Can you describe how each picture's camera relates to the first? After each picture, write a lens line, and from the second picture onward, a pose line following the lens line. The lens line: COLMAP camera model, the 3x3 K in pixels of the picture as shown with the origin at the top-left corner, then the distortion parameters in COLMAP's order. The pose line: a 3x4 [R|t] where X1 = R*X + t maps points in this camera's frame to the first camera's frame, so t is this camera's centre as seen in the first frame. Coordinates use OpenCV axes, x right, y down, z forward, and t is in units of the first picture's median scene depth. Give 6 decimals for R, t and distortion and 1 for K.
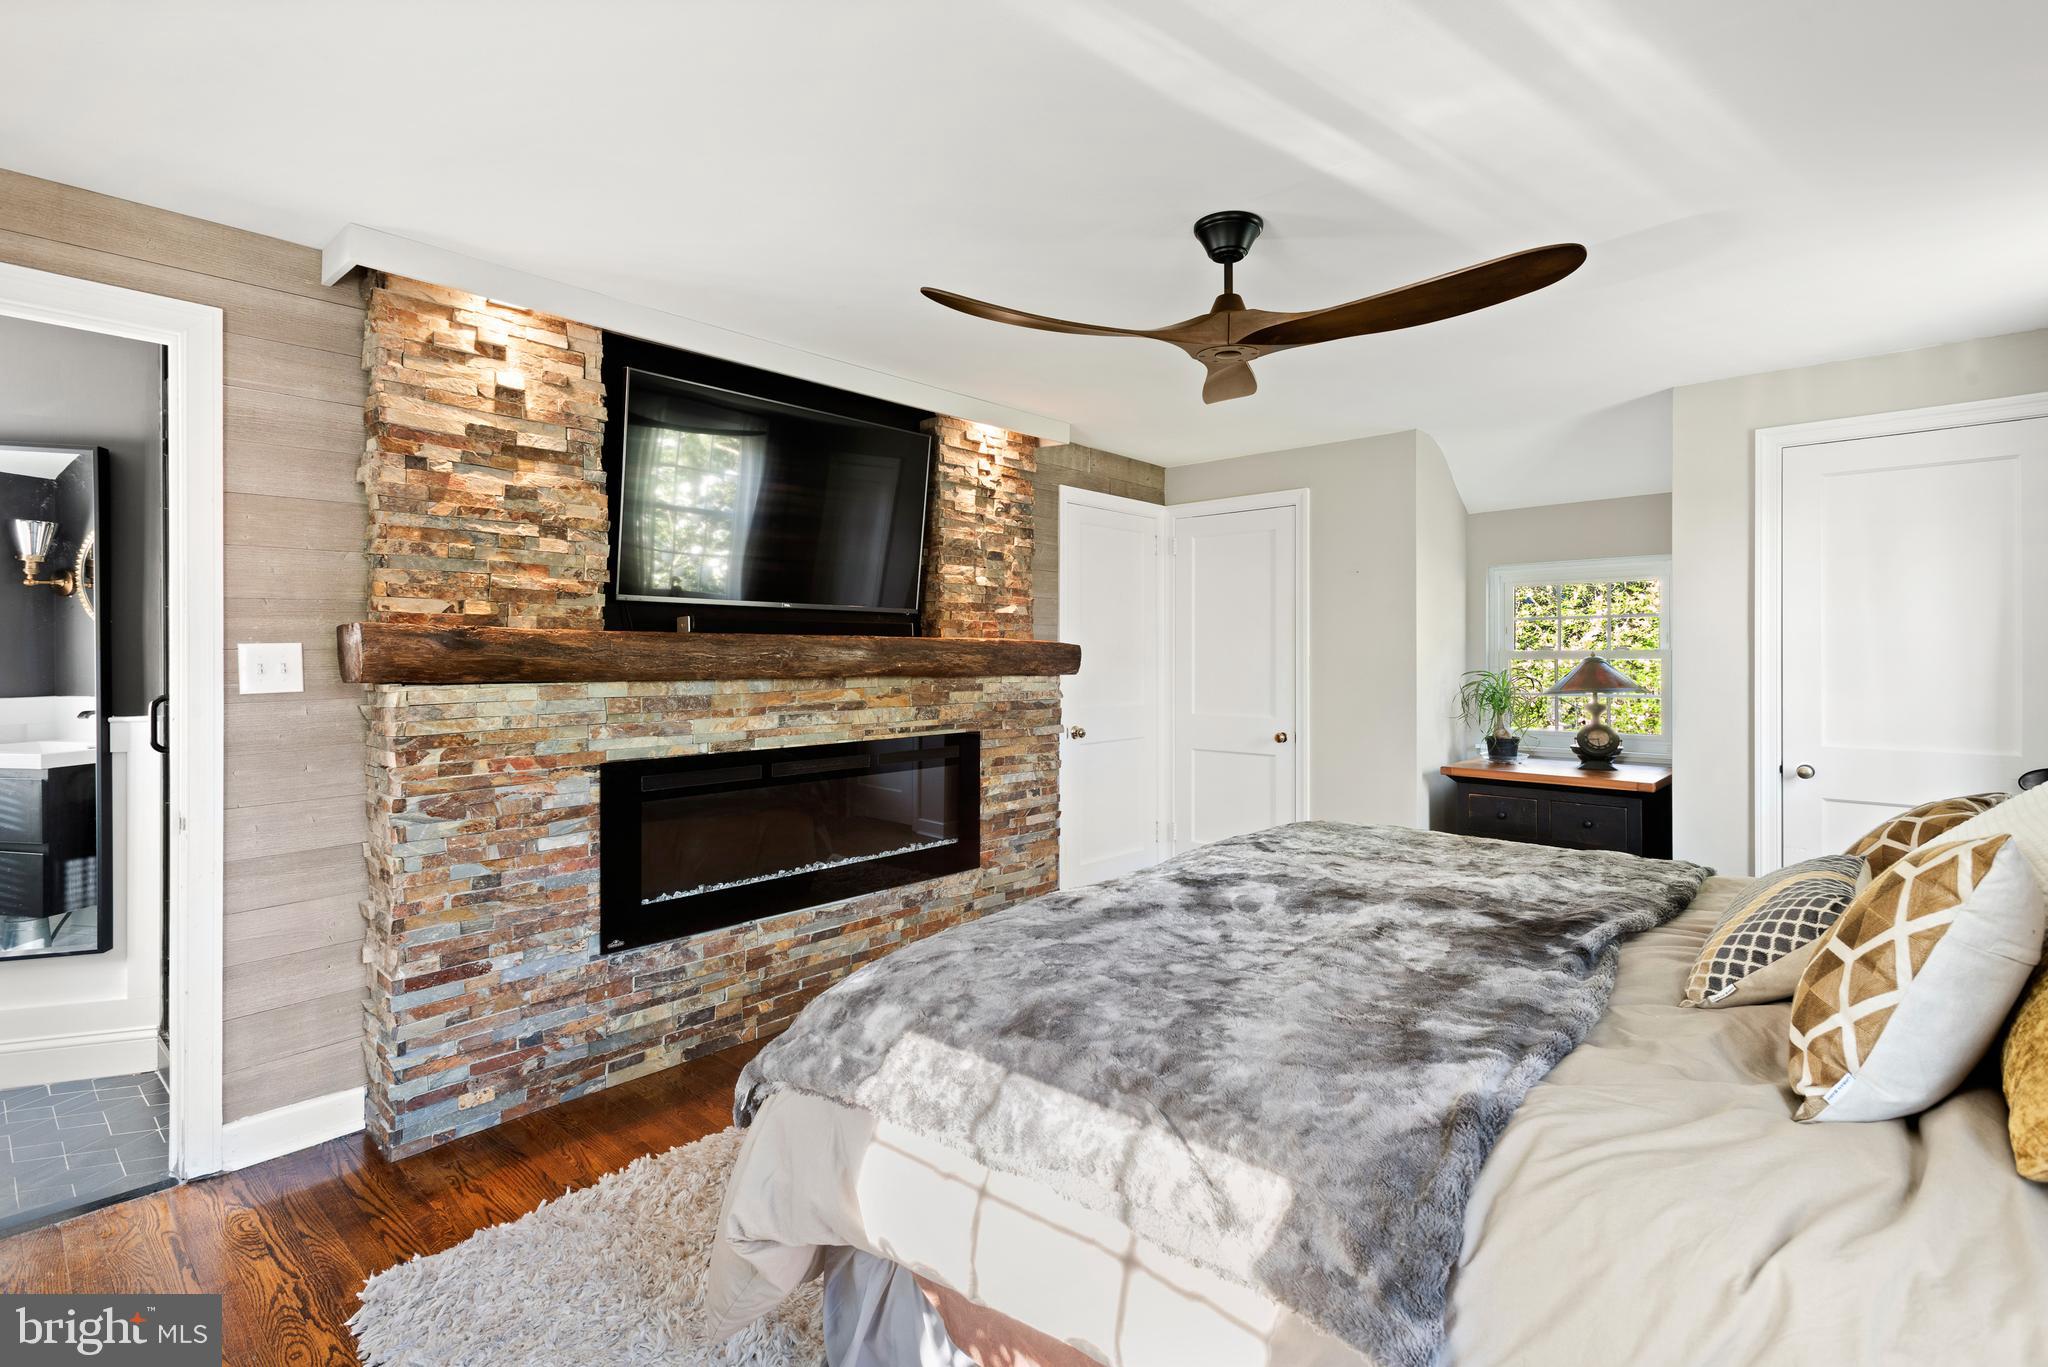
lens RADIAL K [[1006.6, 0, 1018.1], [0, 1006.6, 667.1], [0, 0, 1]] dist [0.009791, -0.001465]
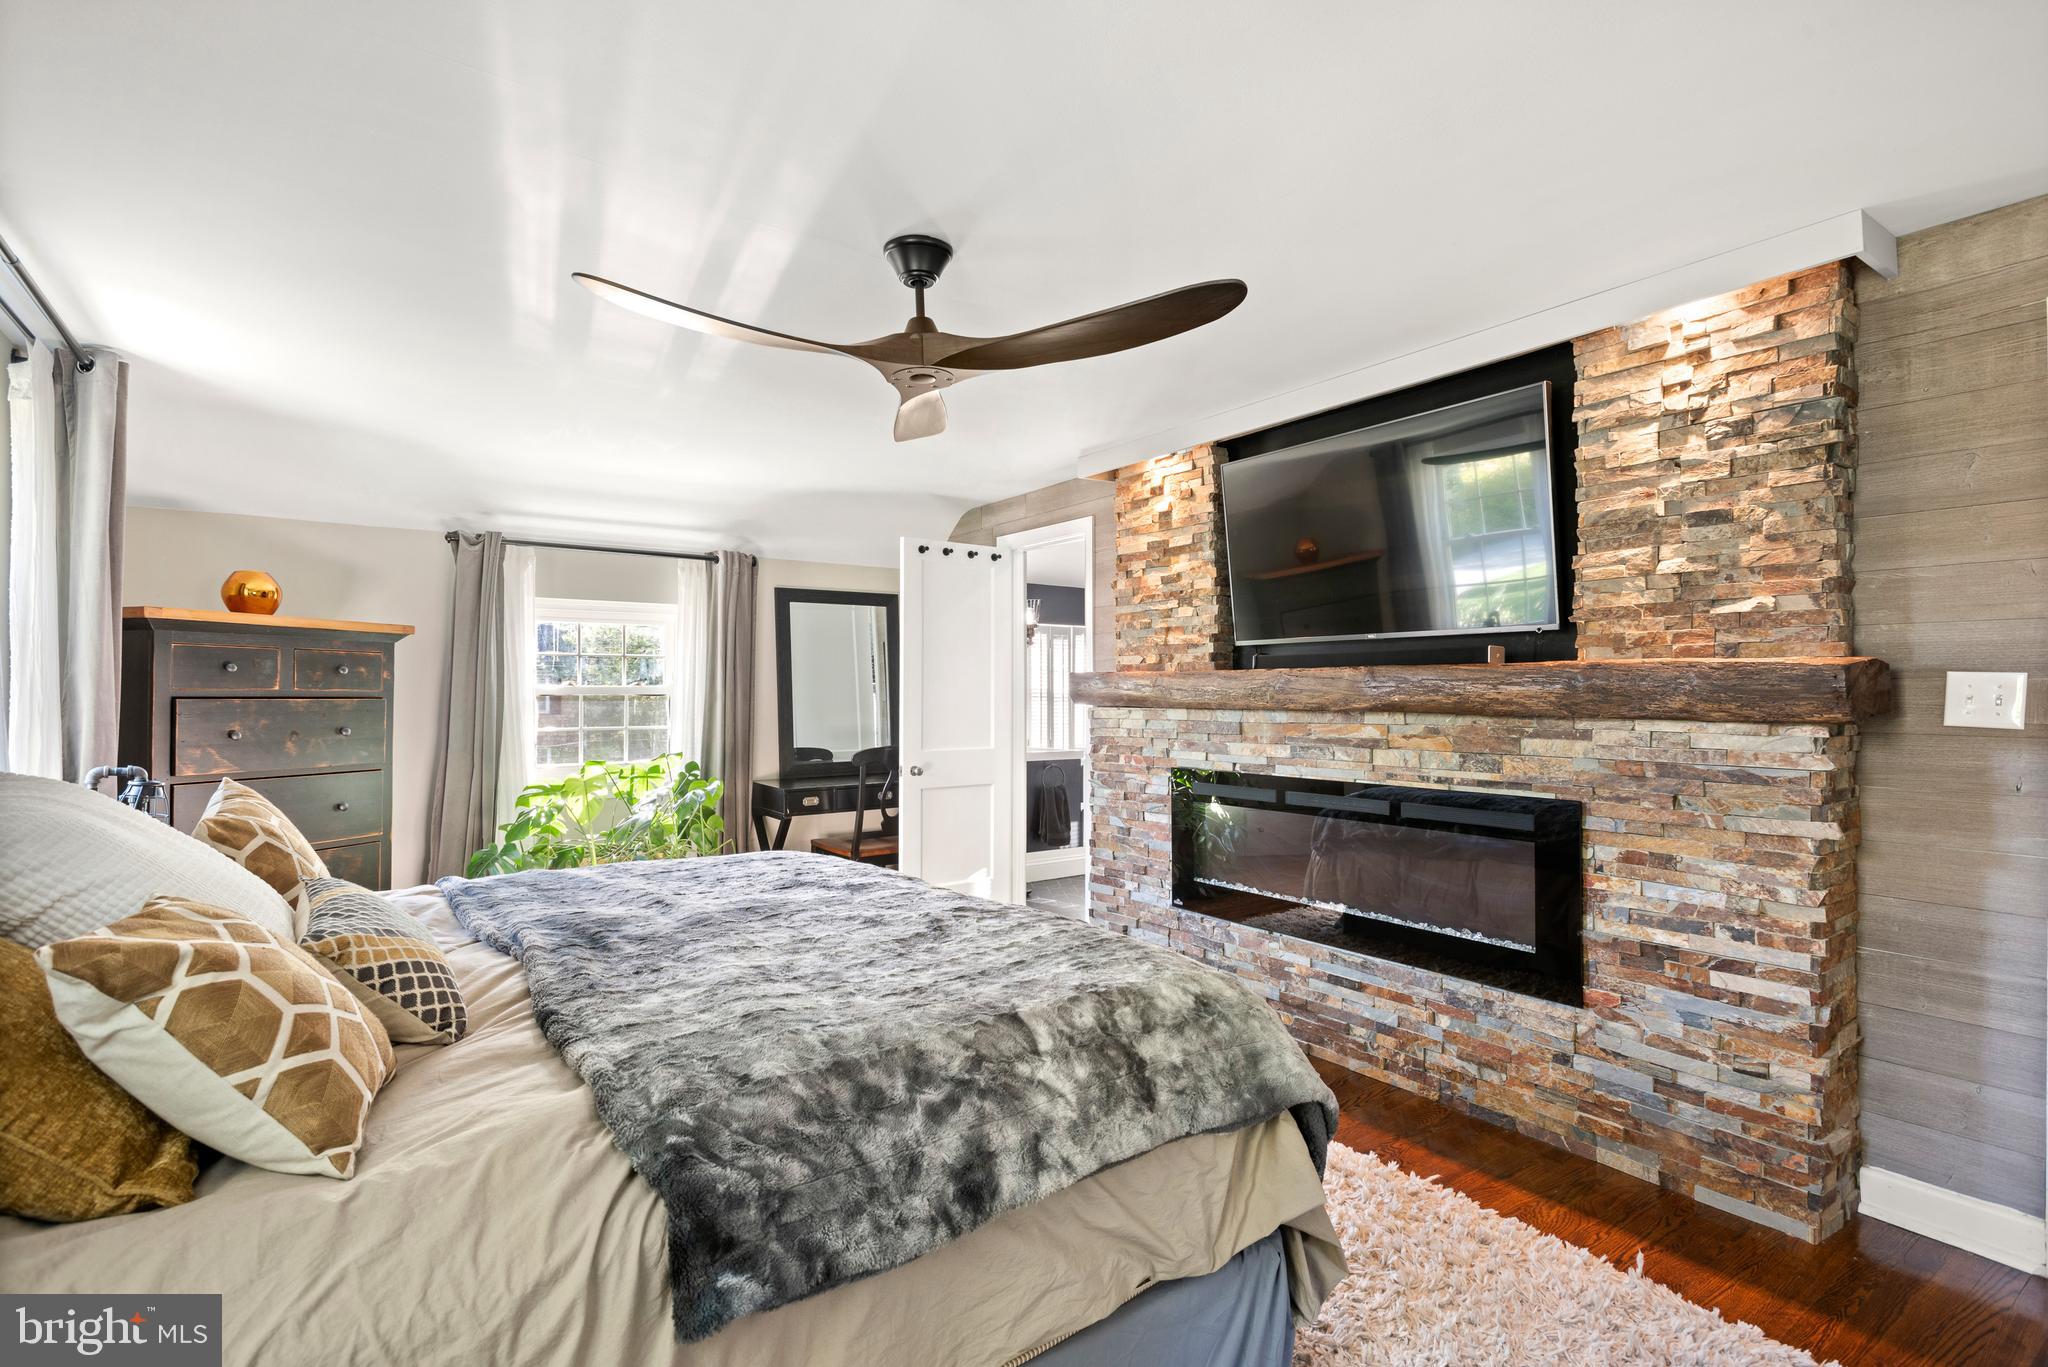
lens RADIAL K [[1006.6, 0, 1018.1], [0, 1006.6, 667.1], [0, 0, 1]] dist [0.009791, -0.001465]
pose [[-0.243680, -0.016096, -0.969722, 0.764169], [0.000187, 0.999861, -0.016643, -0.014971], [0.969856, -0.004237, -0.243644, 0.881016]]
